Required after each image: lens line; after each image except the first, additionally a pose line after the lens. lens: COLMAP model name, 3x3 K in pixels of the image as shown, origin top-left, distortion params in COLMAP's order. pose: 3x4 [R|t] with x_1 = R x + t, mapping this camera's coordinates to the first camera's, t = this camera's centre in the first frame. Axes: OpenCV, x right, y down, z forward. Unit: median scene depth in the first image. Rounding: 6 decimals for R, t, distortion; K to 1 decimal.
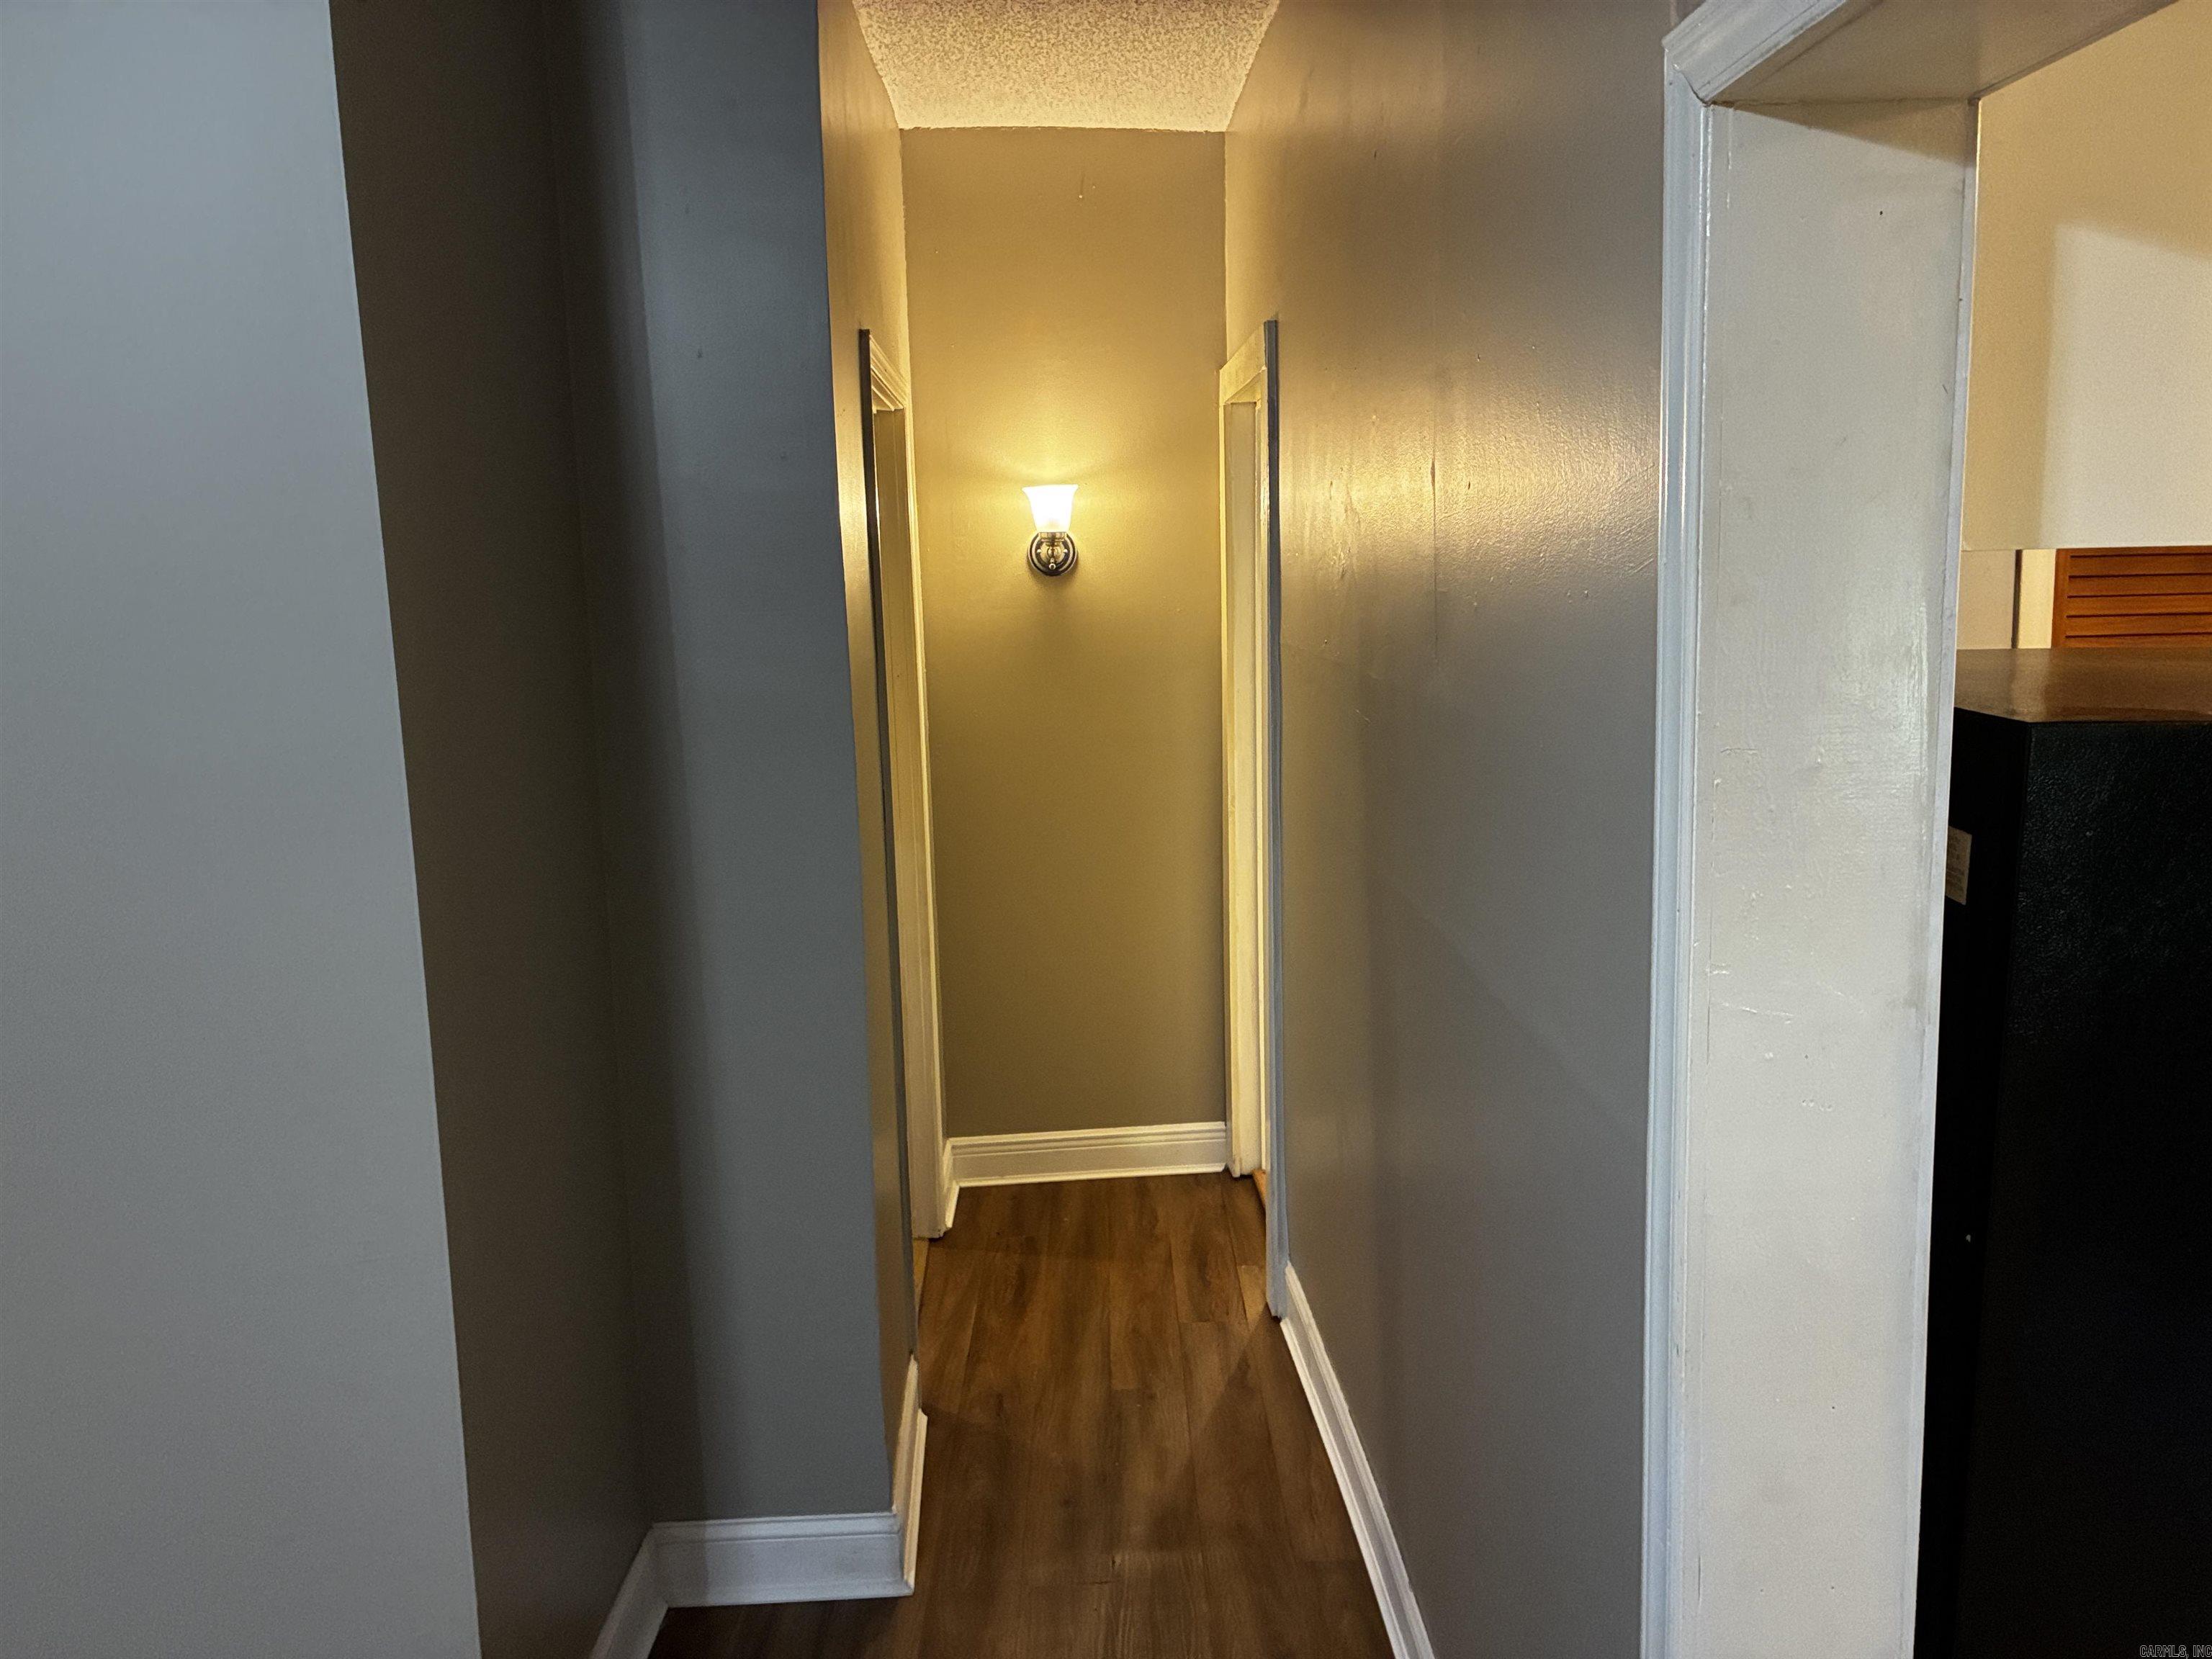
lens RADIAL K [[1668.4, 0, 1105.0], [0, 1668.4, 837.5], [0, 0, 1]] dist [-0.000437, -0.000072]
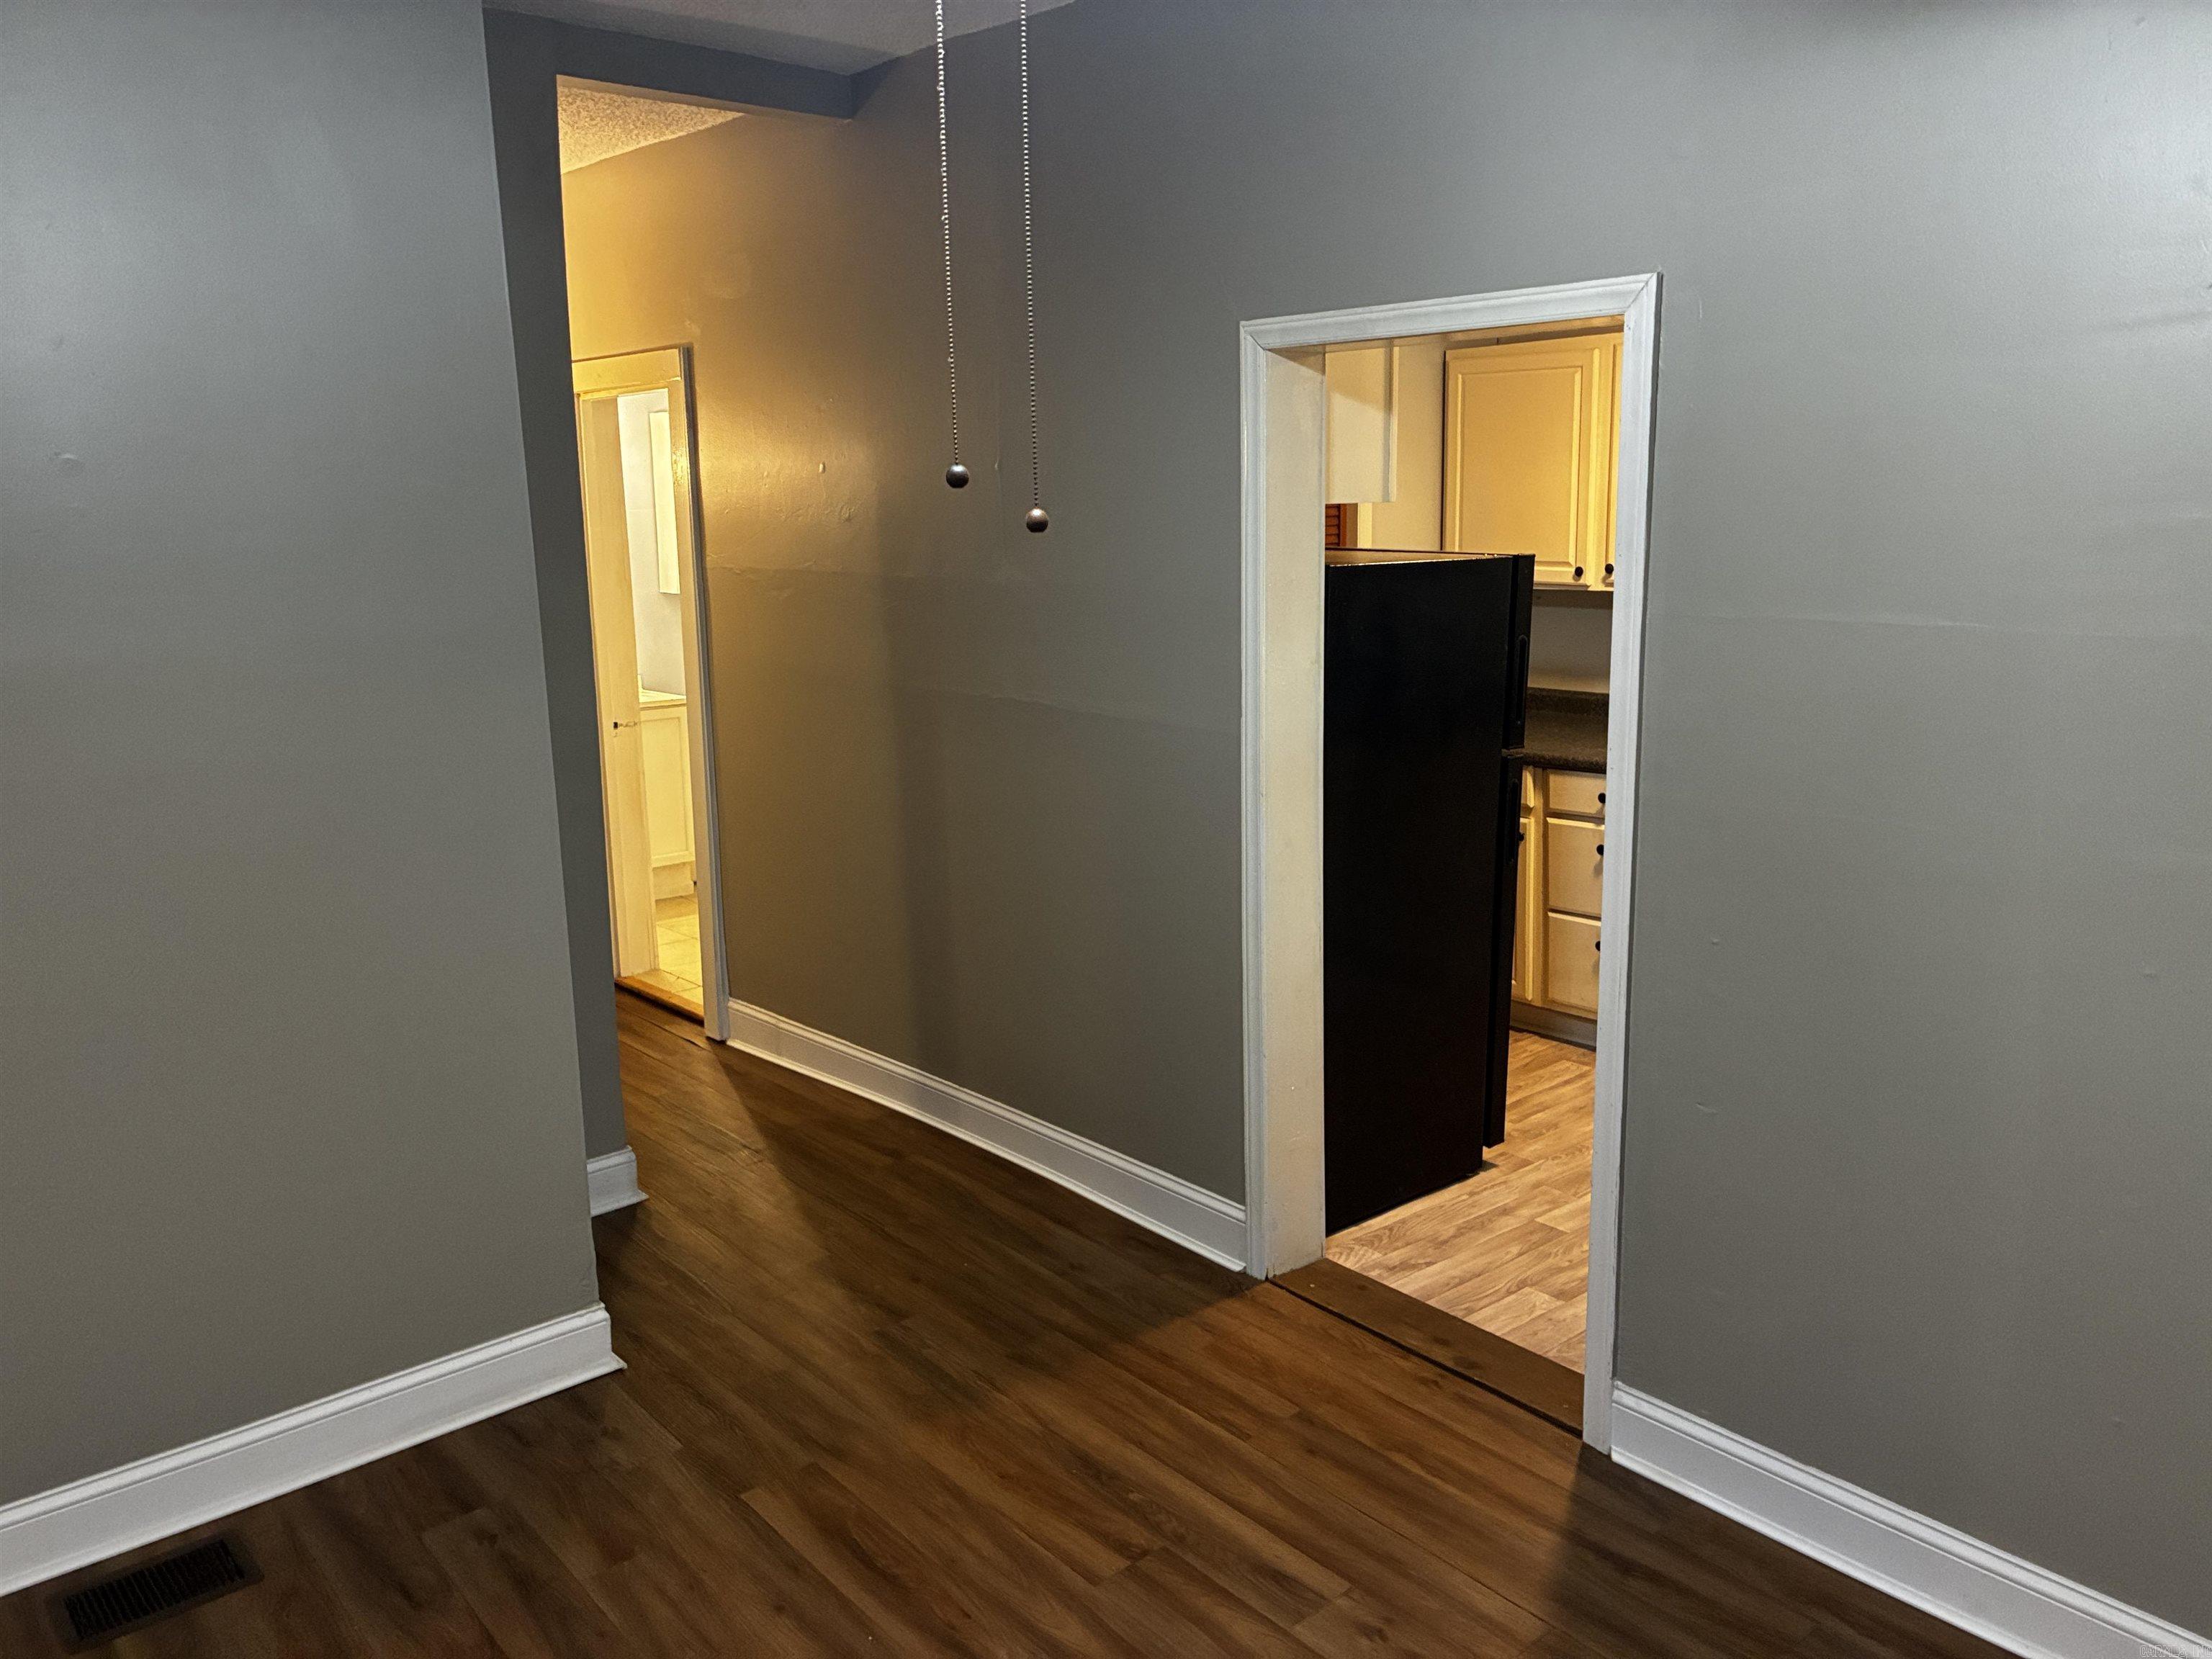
lens RADIAL K [[1668.4, 0, 1109.3], [0, 1668.4, 822.5], [0, 0, 1]] dist [-0.000437, -0.000072]
pose [[0.763005, -0.110384, 0.636897, -1.816267], [0.102602, 0.993501, 0.049272, 0.219777], [-0.638197, 0.027753, 0.769372, -1.076560]]
